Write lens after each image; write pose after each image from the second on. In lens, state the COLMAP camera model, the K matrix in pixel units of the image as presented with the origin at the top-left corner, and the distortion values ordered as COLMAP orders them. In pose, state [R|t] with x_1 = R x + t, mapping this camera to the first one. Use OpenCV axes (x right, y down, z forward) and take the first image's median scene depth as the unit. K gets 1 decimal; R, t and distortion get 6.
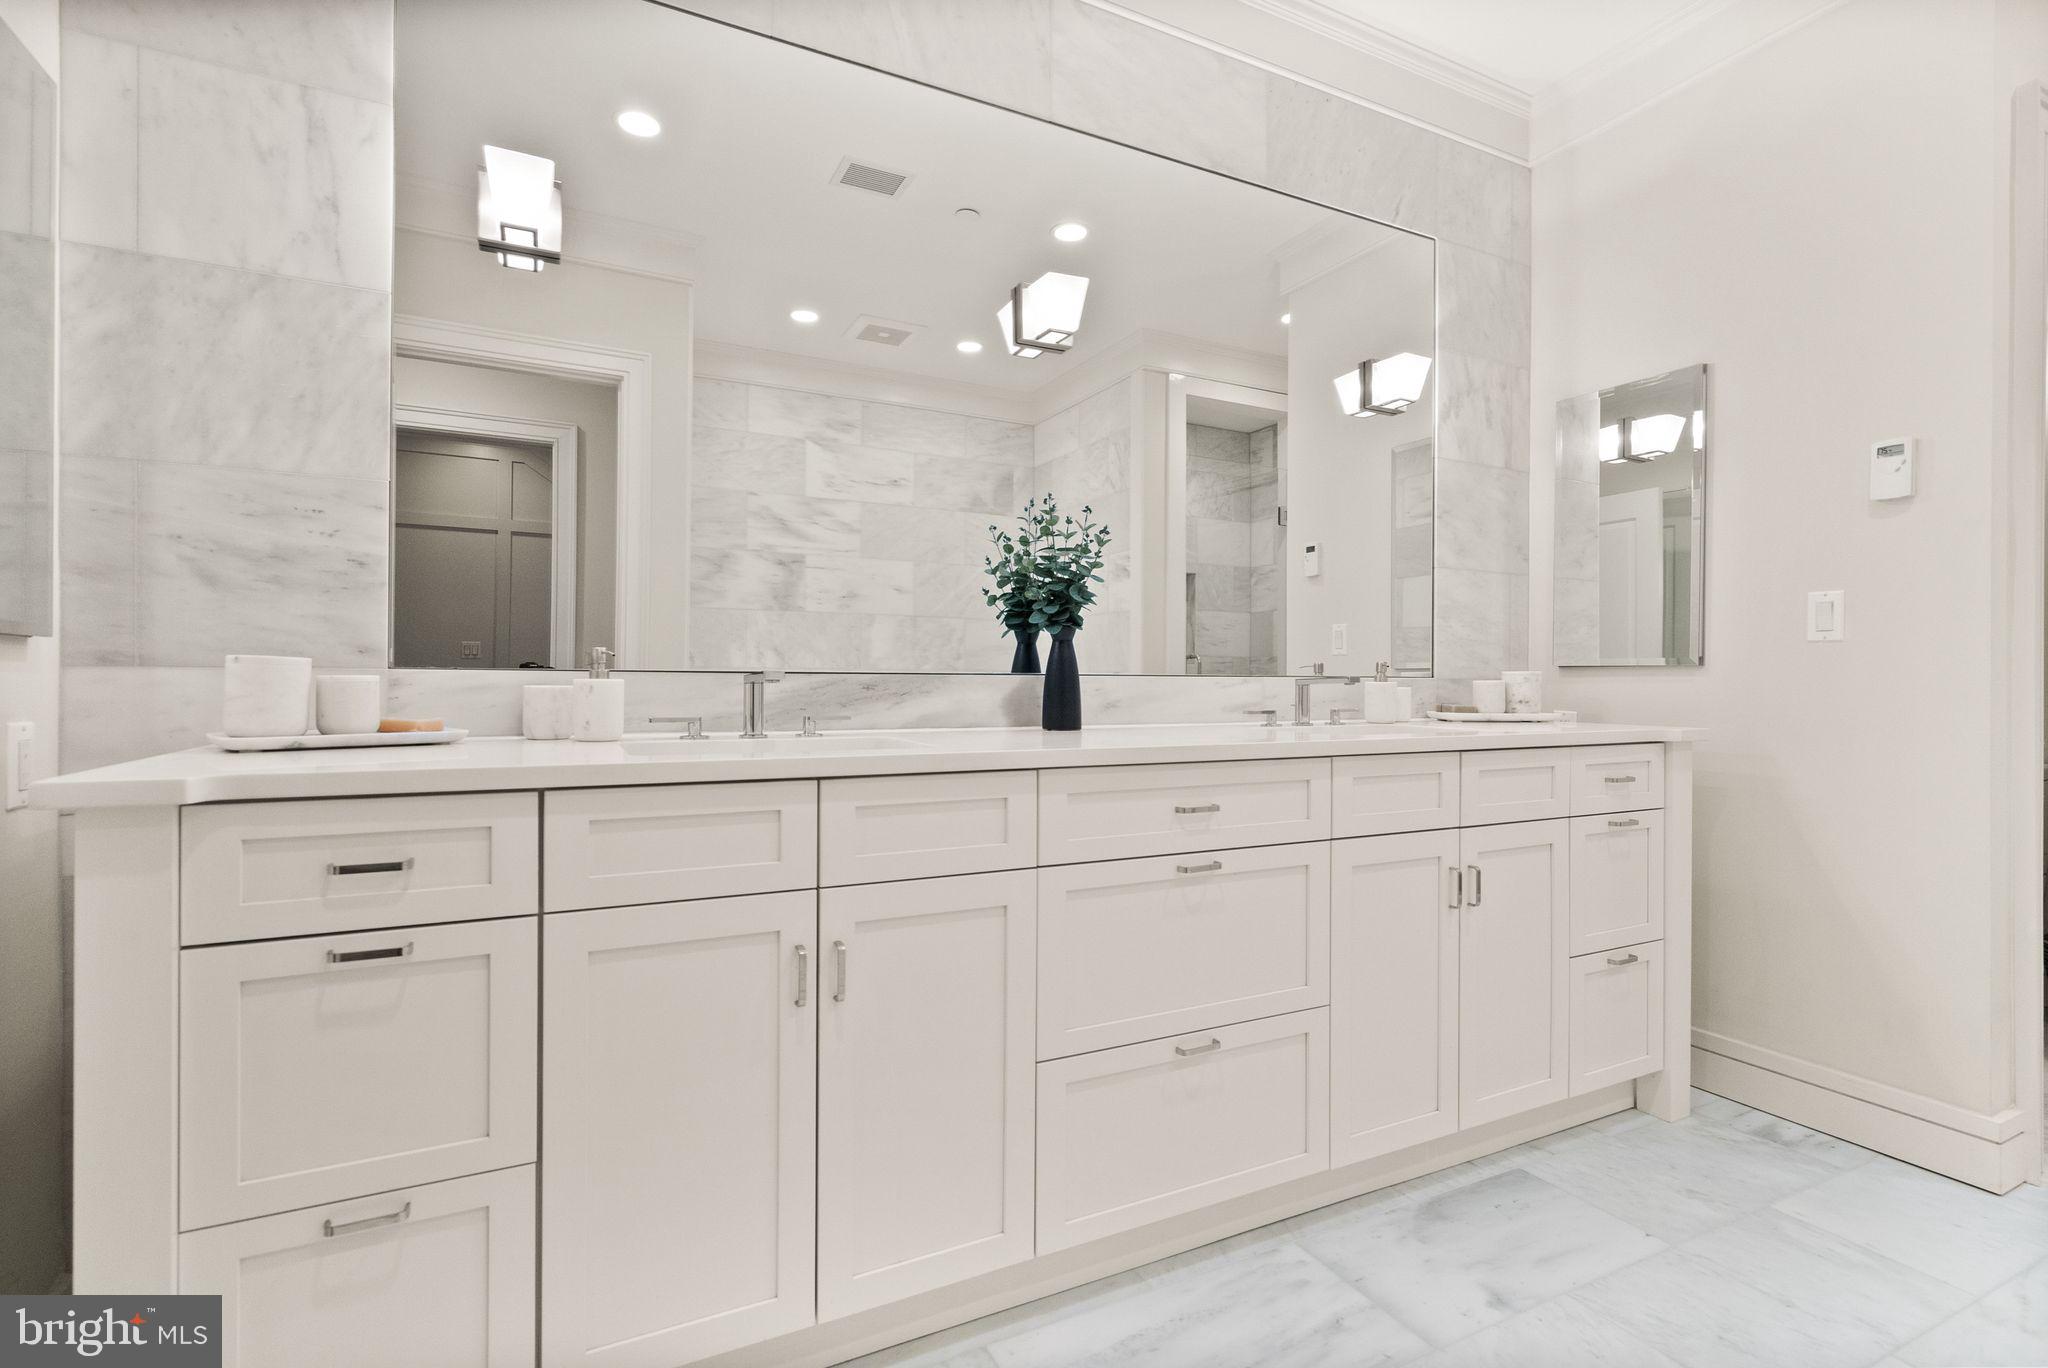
lens RADIAL K [[953.0, 0, 1018.3], [0, 953.0, 681.4], [0, 0, 1]] dist [-0.003630, 0.000364]
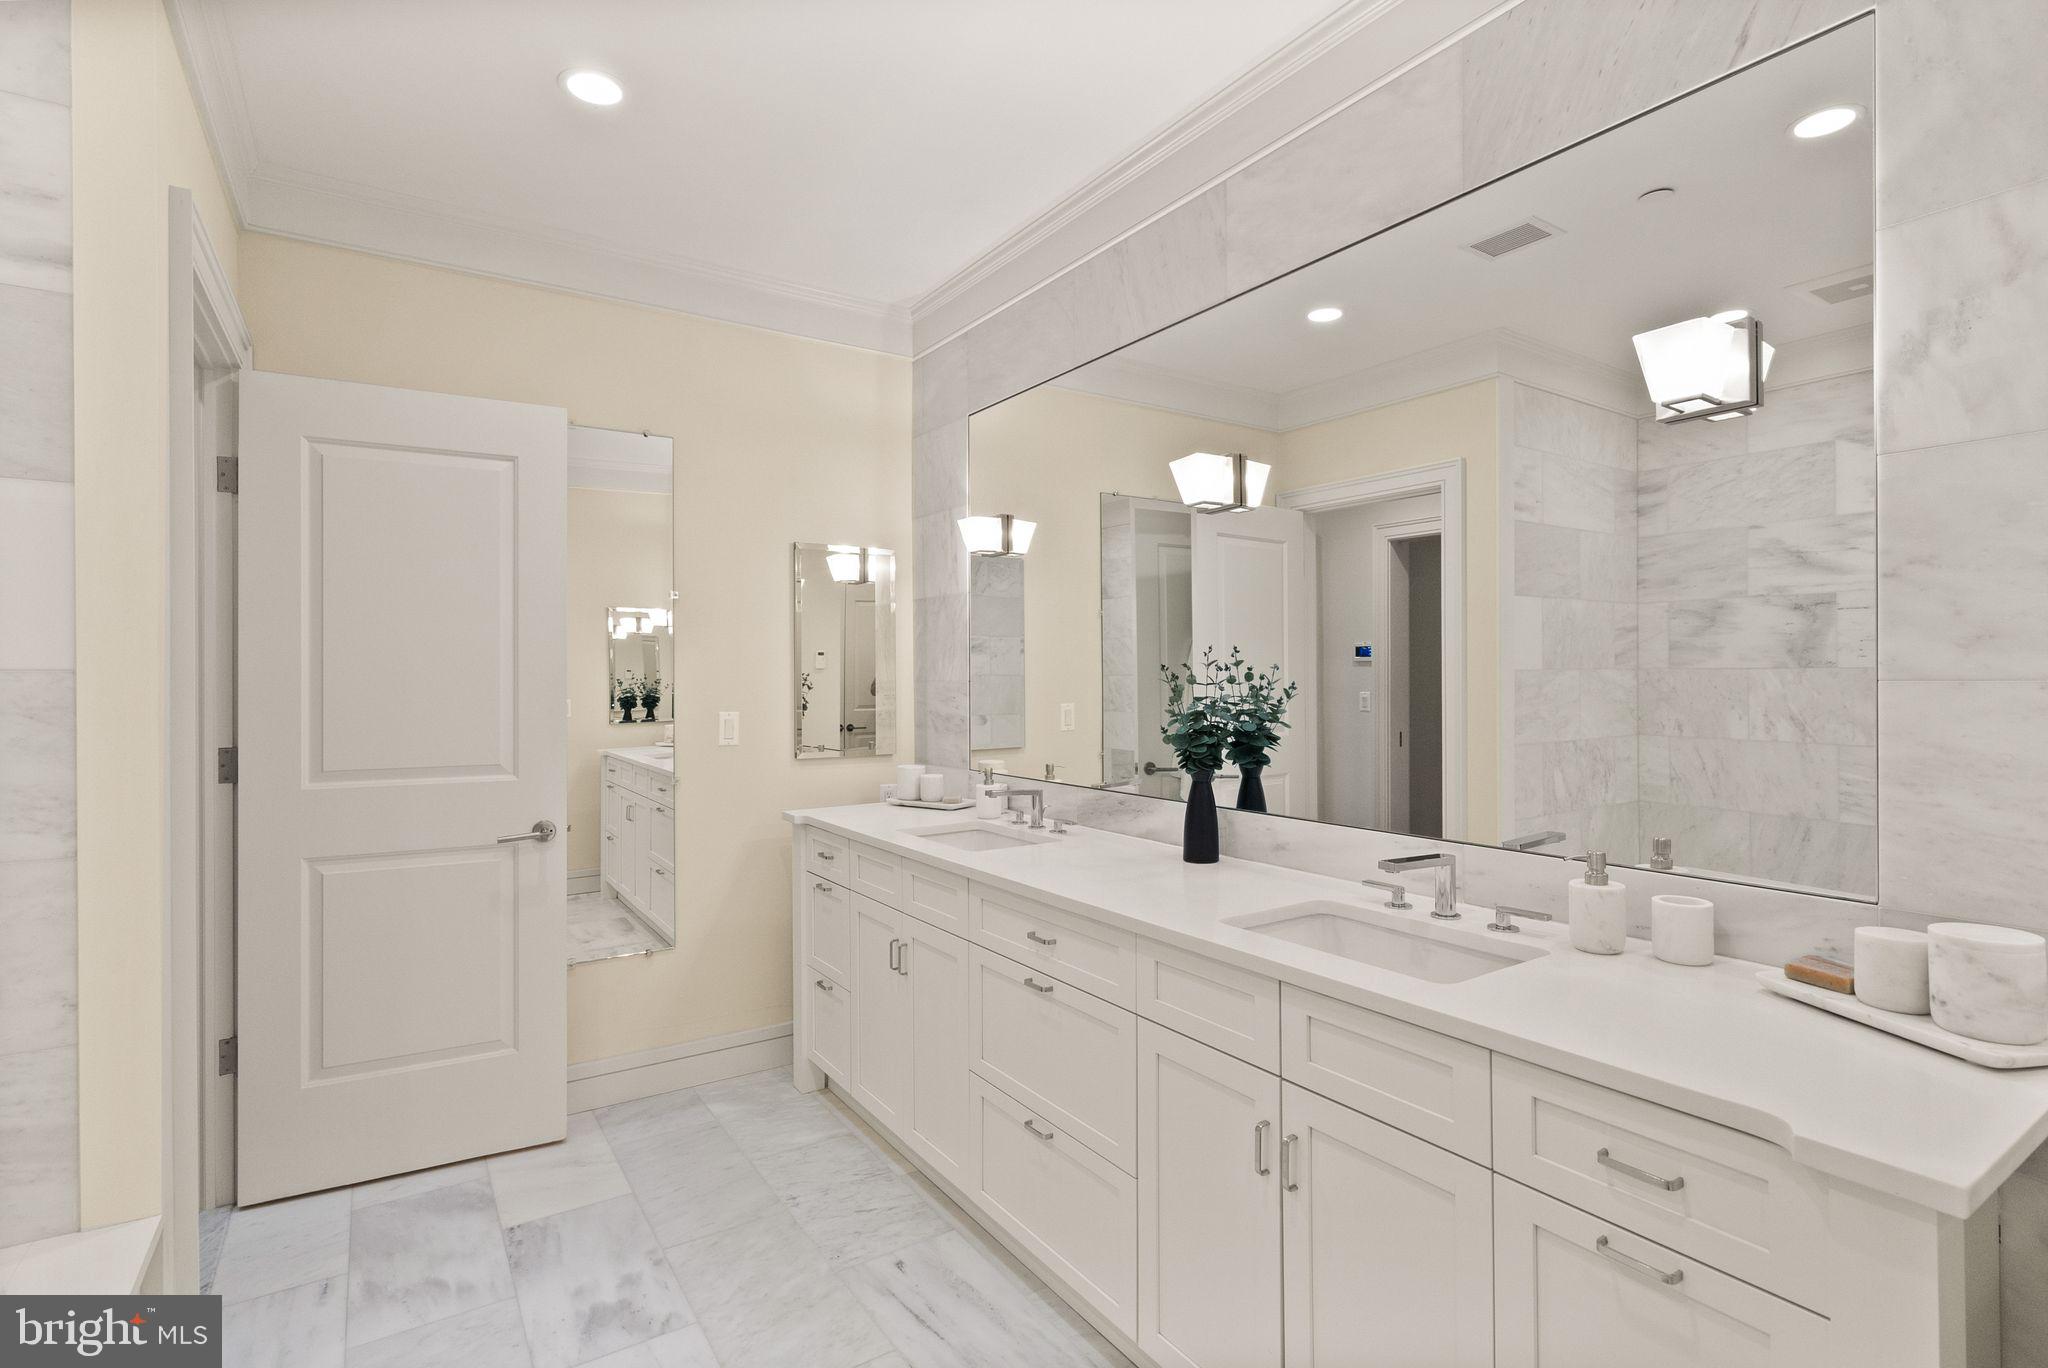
lens RADIAL K [[953.0, 0, 1011.9], [0, 953.0, 684.8], [0, 0, 1]] dist [-0.003630, 0.000364]
pose [[0.122626, -0.002605, -0.992450, 0.458239], [0.004003, 0.999990, -0.002131, -0.062348], [0.992445, -0.003711, 0.122635, 0.263765]]
